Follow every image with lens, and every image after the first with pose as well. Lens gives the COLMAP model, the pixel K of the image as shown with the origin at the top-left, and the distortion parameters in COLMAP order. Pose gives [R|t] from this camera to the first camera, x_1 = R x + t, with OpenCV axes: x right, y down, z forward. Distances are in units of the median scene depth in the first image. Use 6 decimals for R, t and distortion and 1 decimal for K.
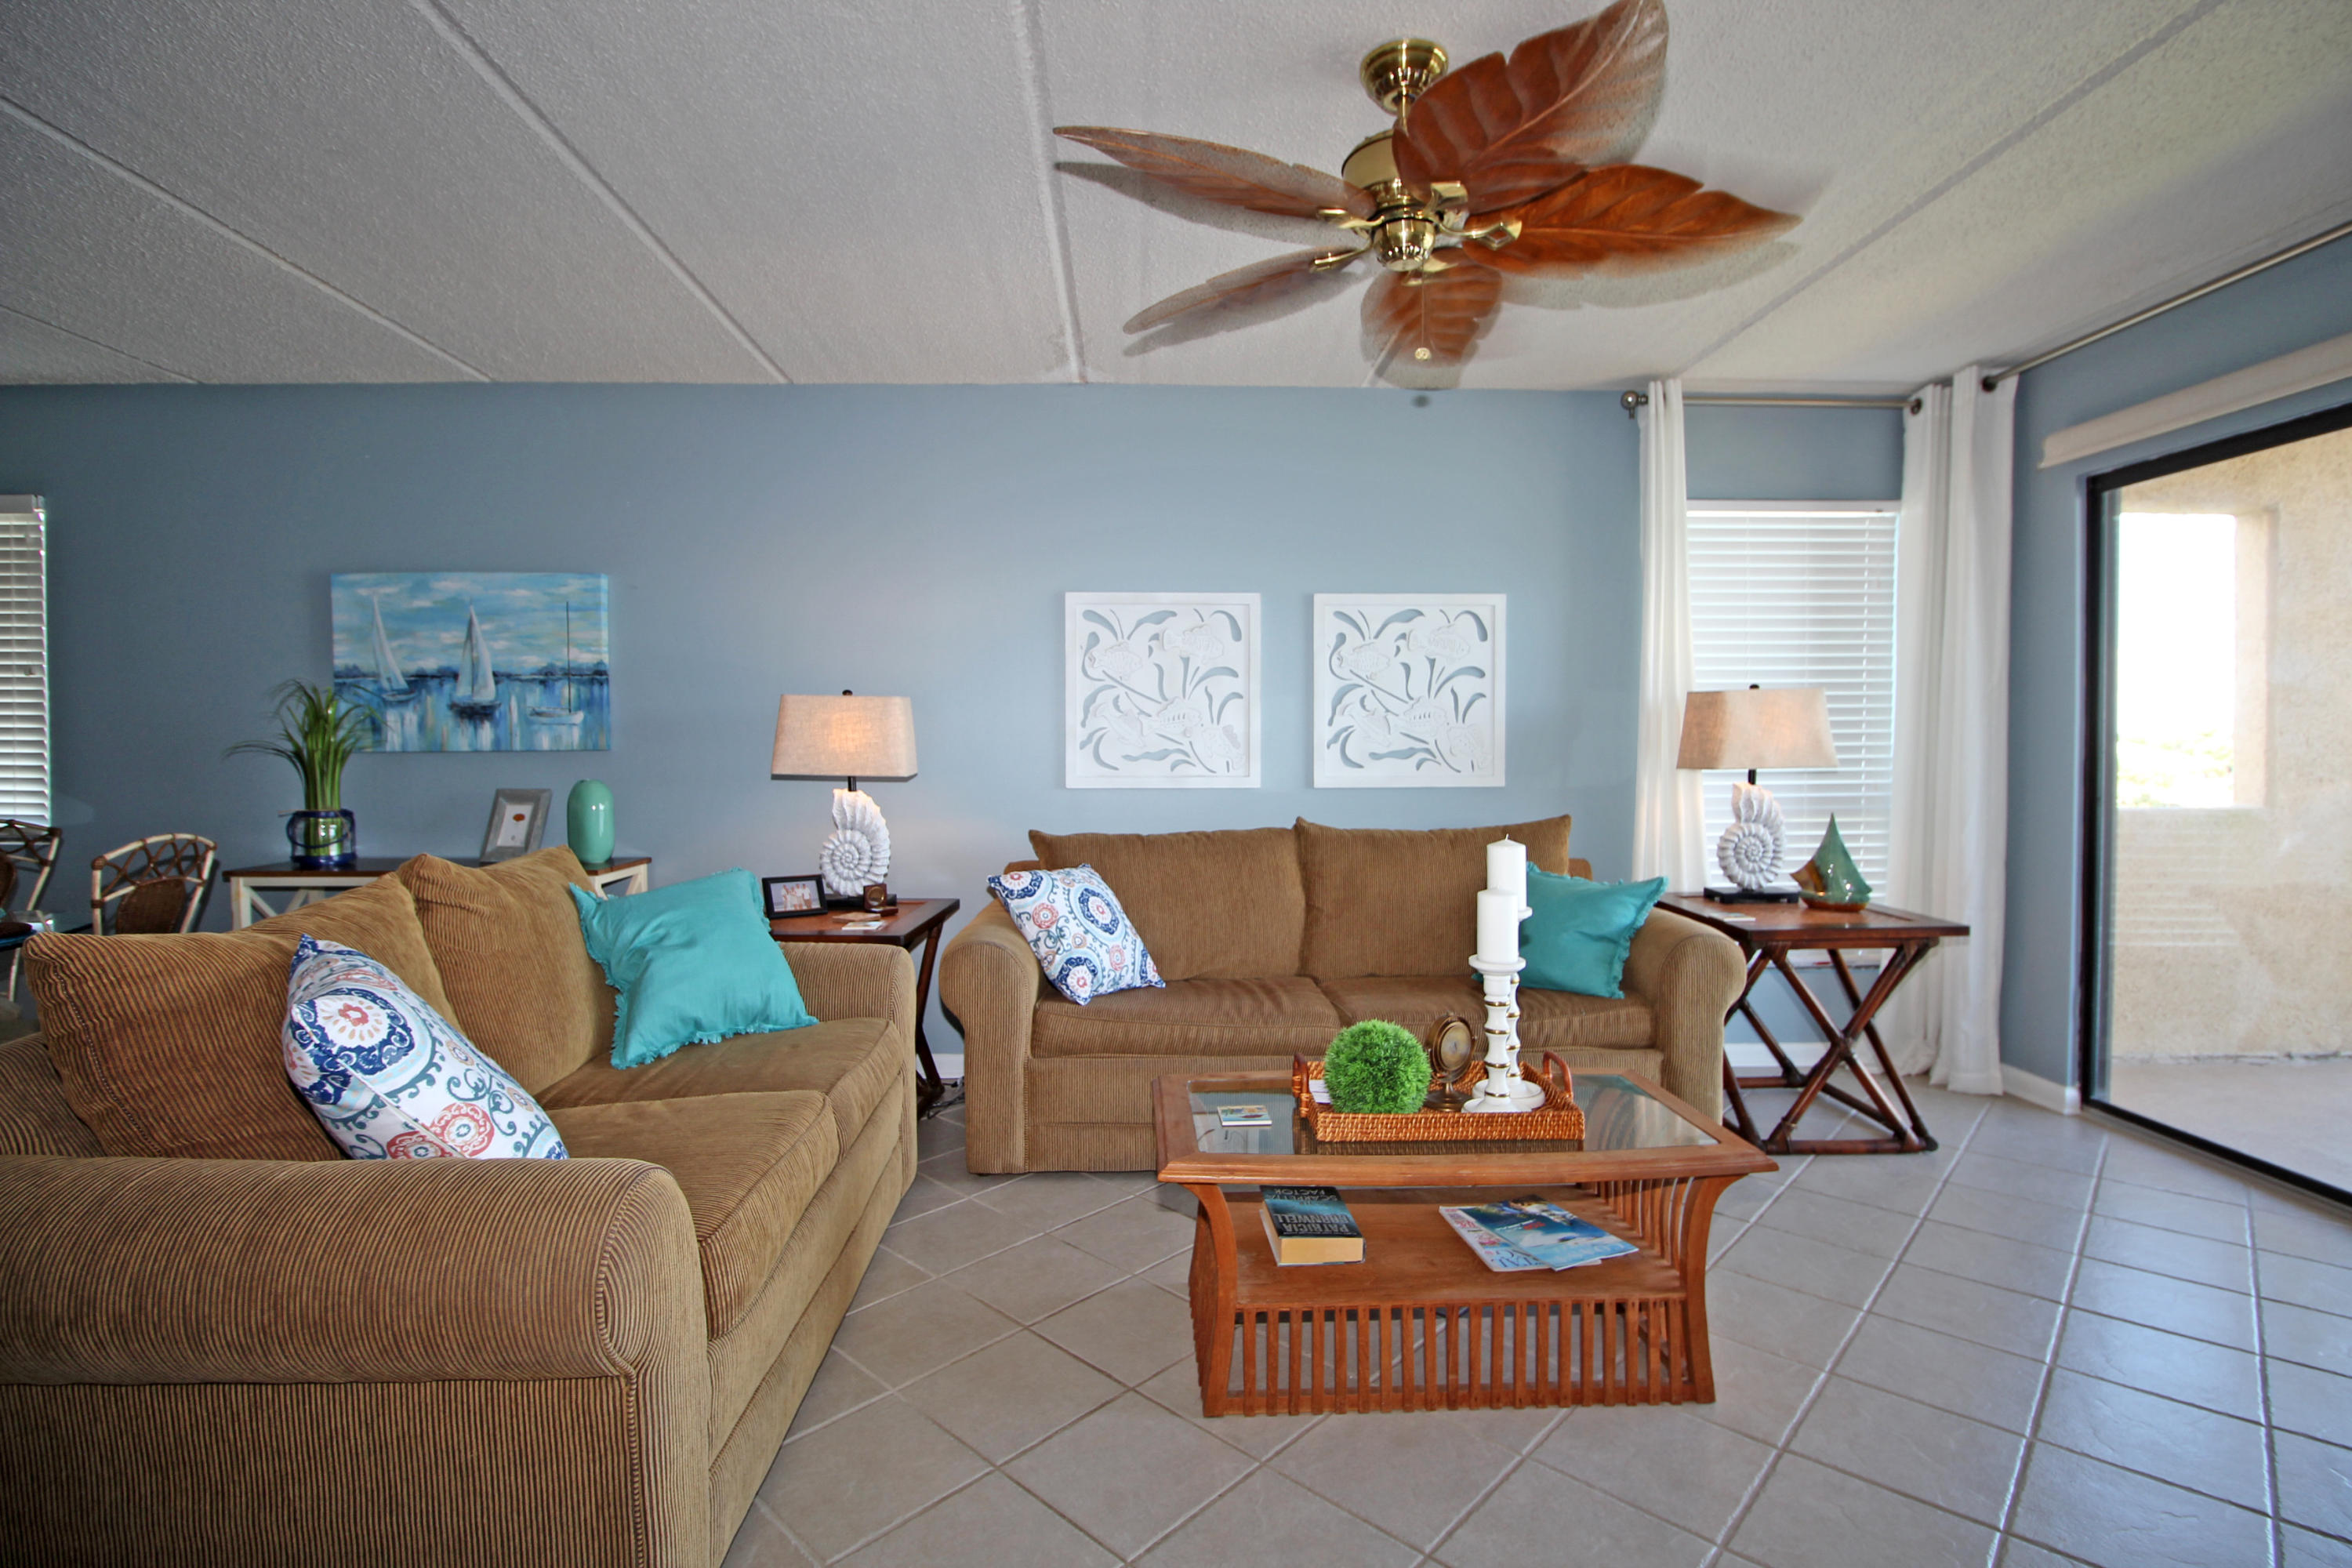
lens RADIAL K [[1119.6, 0, 1202.2], [0, 1119.6, 767.7], [0, 0, 1]] dist [0.002133, -0.013711]
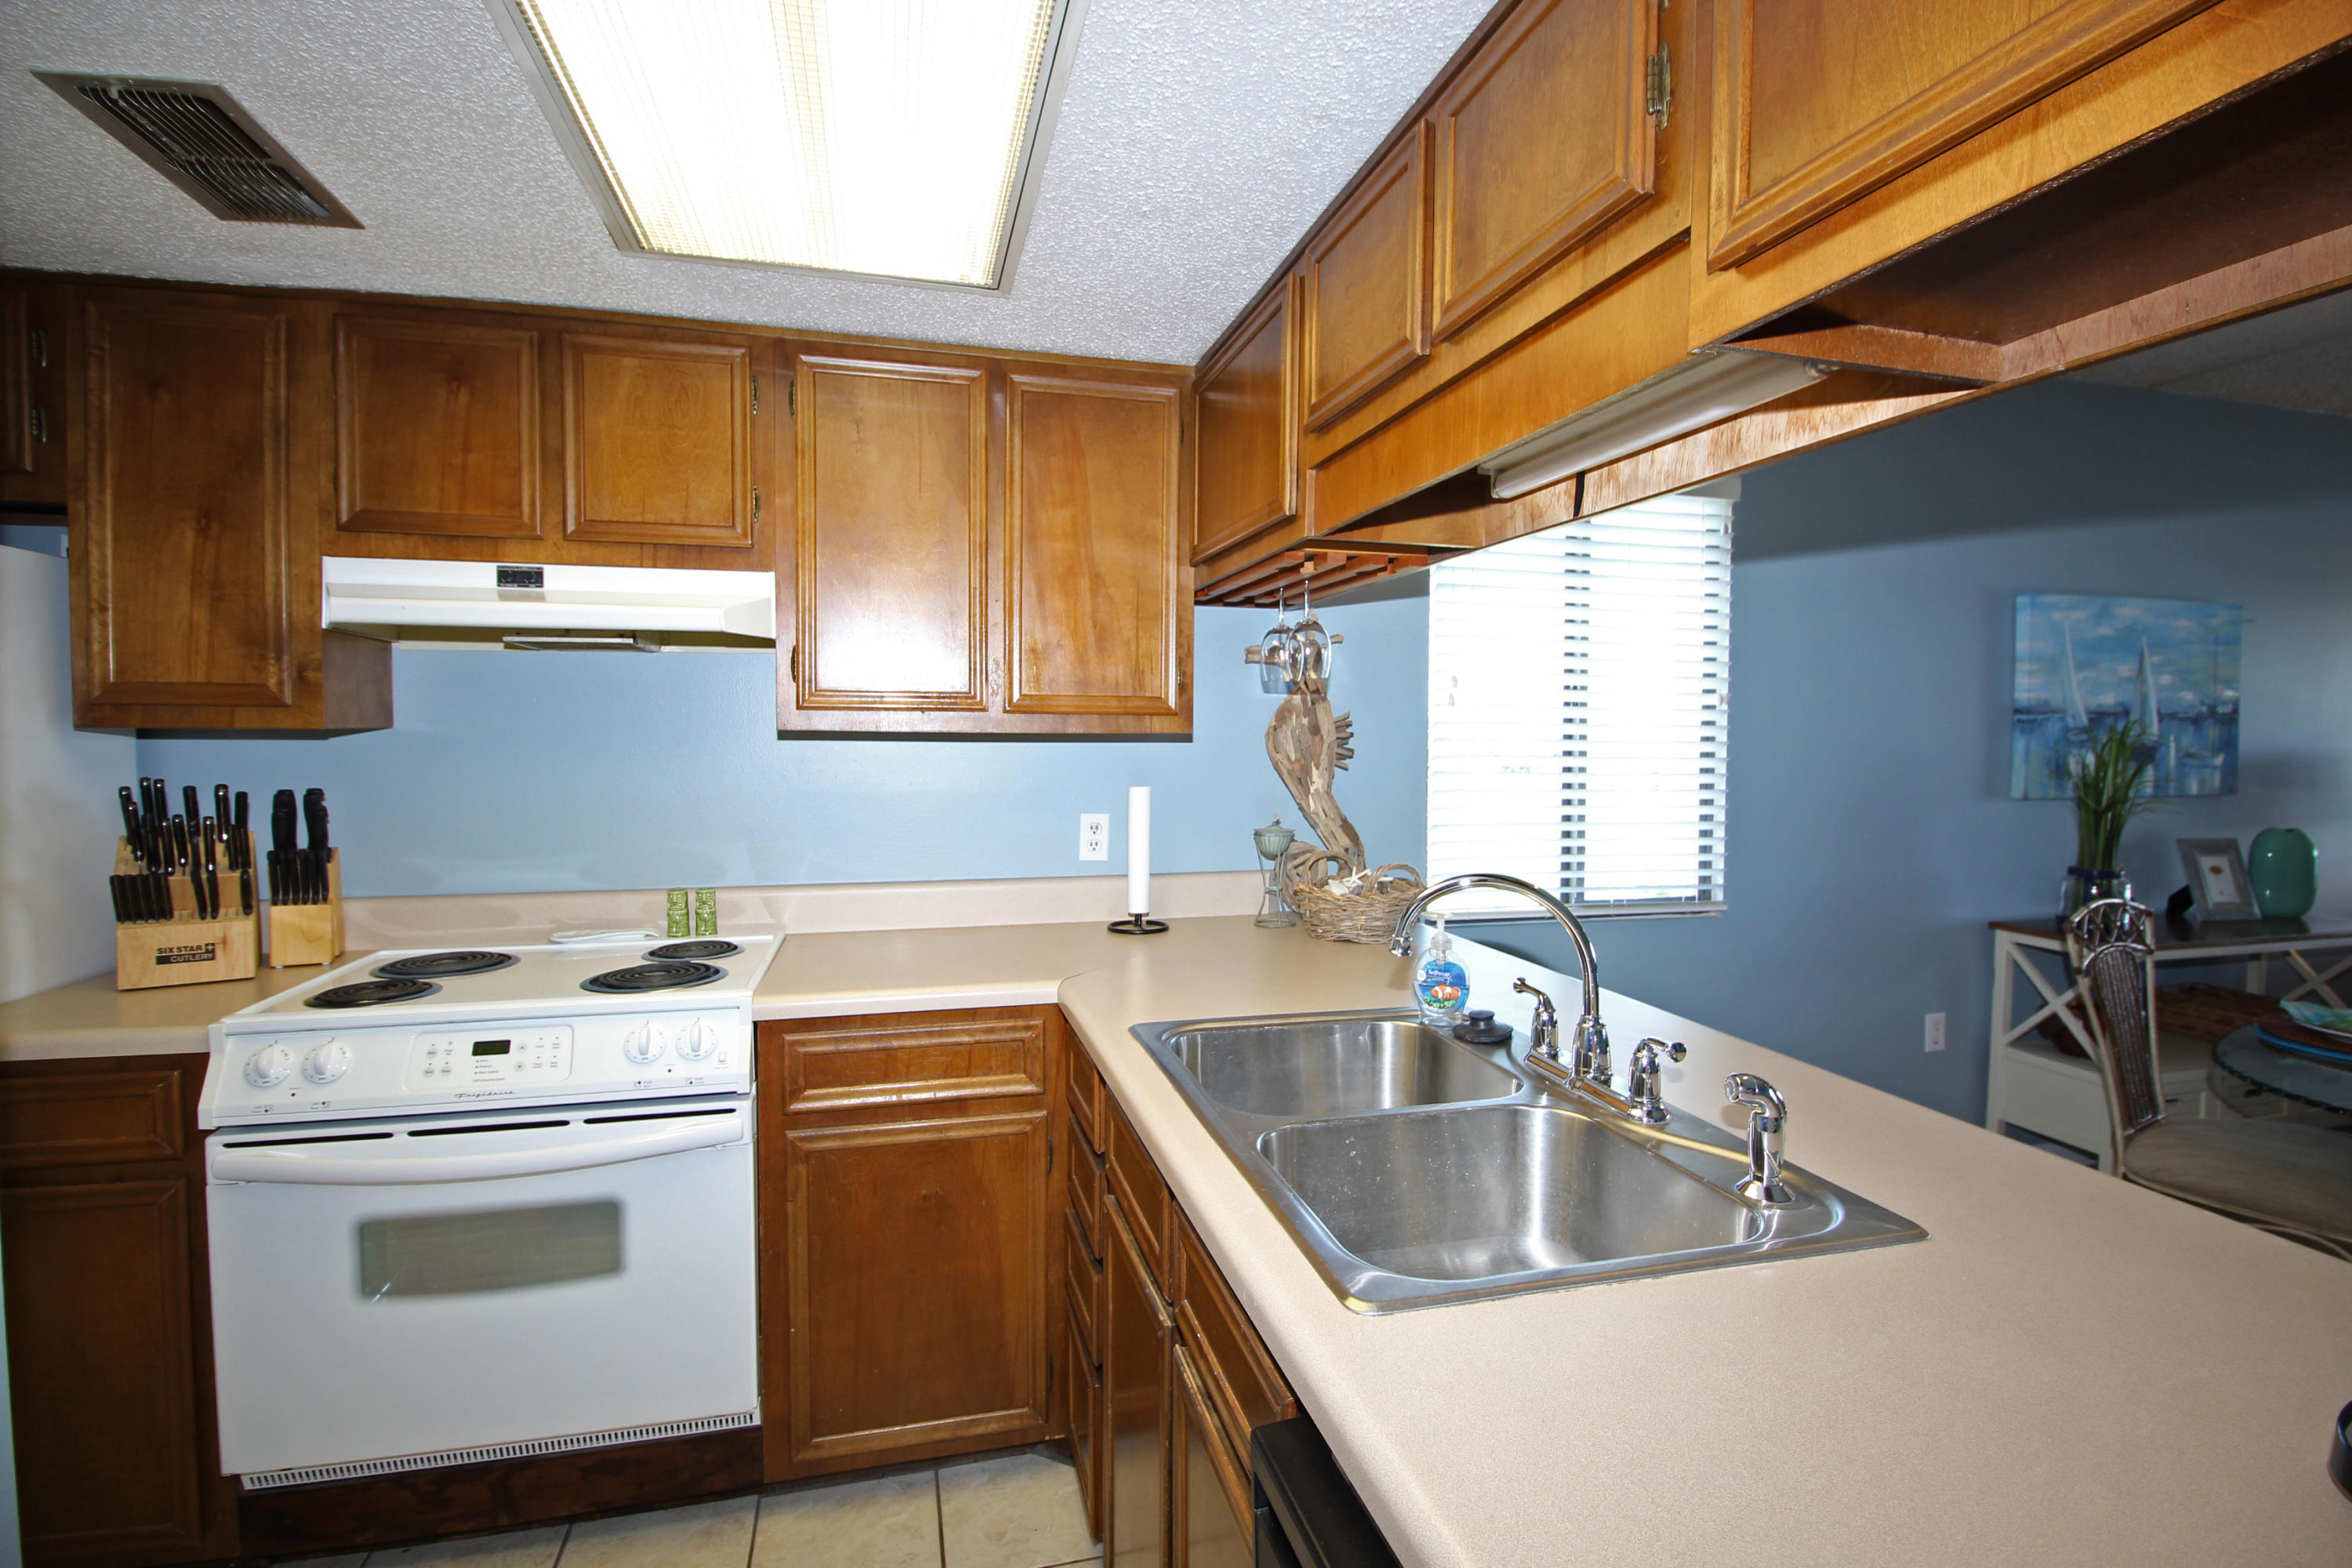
lens RADIAL K [[1119.6, 0, 1202.2], [0, 1119.6, 767.7], [0, 0, 1]] dist [0.002133, -0.013711]
pose [[0.974157, -0.000407, 0.225872, -1.590975], [-0.002298, 0.999929, 0.011711, -0.047320], [-0.225861, -0.011927, 0.974086, 0.297090]]
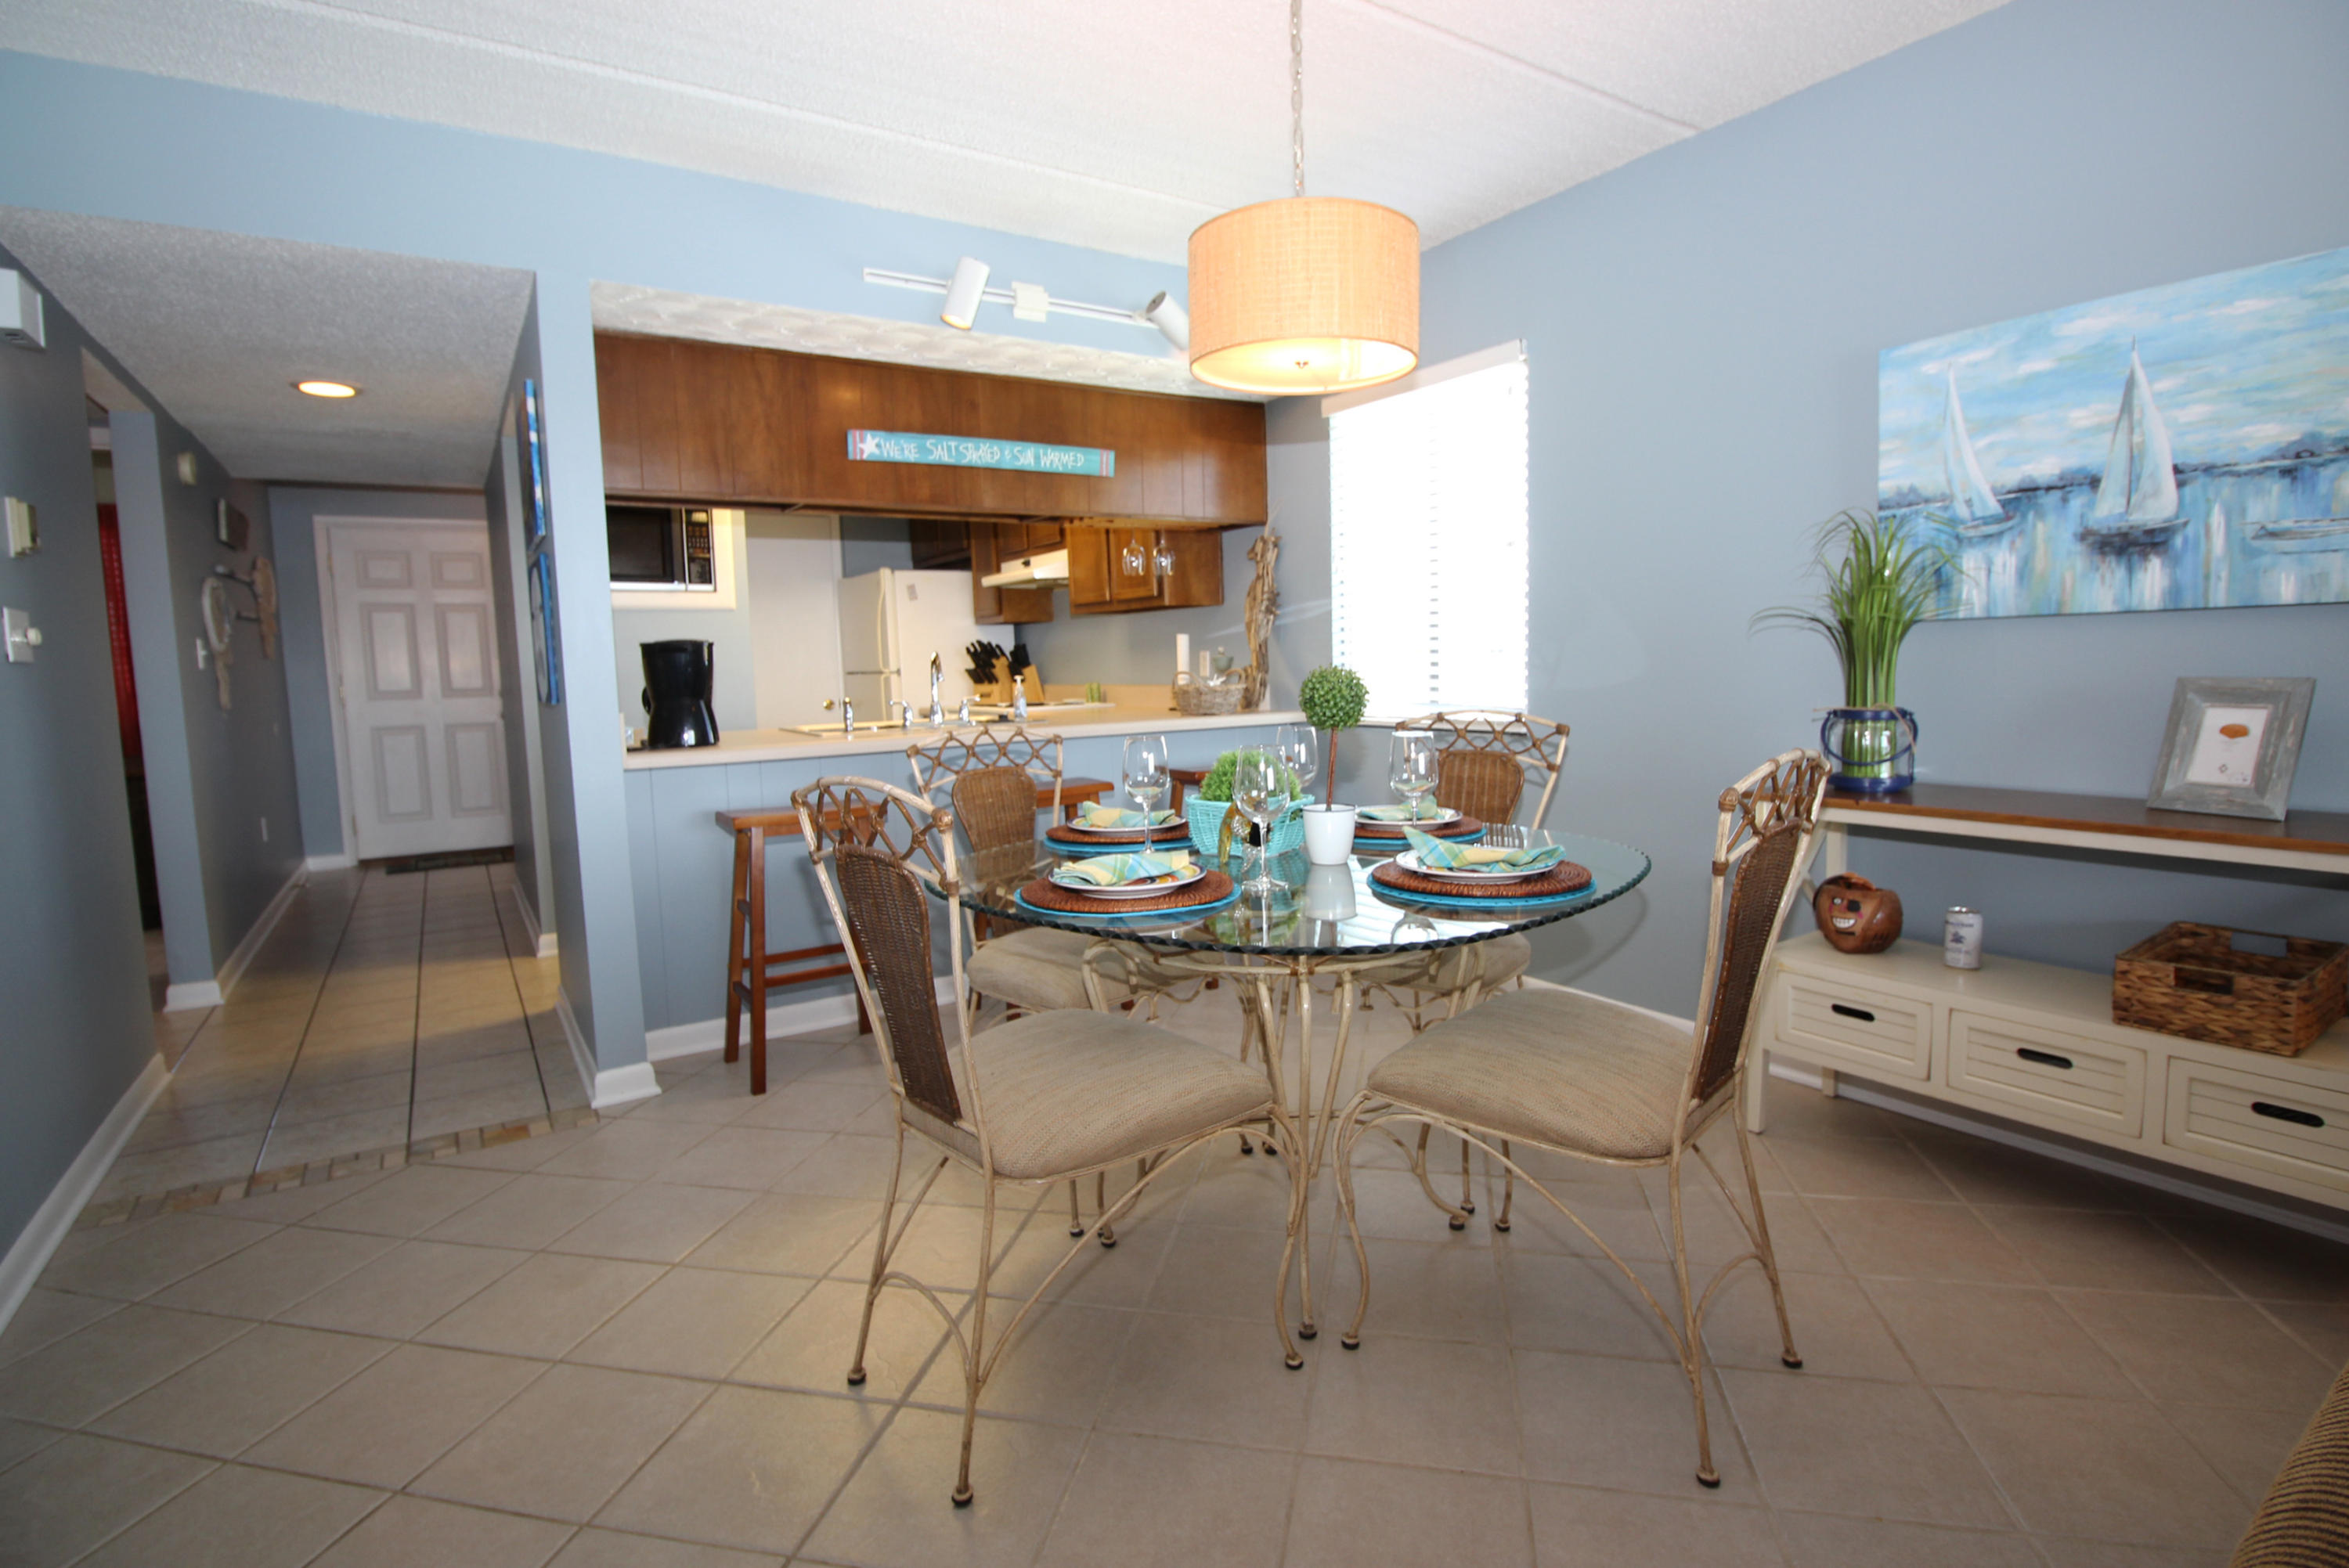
lens RADIAL K [[1118.0, 0, 1200.7], [0, 1118.0, 767.7], [0, 0, 1]] dist [0.002133, -0.013711]
pose [[0.526573, 0.069278, -0.847302, -0.412516], [0.011248, 0.996019, 0.088428, 0.009398], [0.850055, -0.056095, 0.523698, 0.294648]]
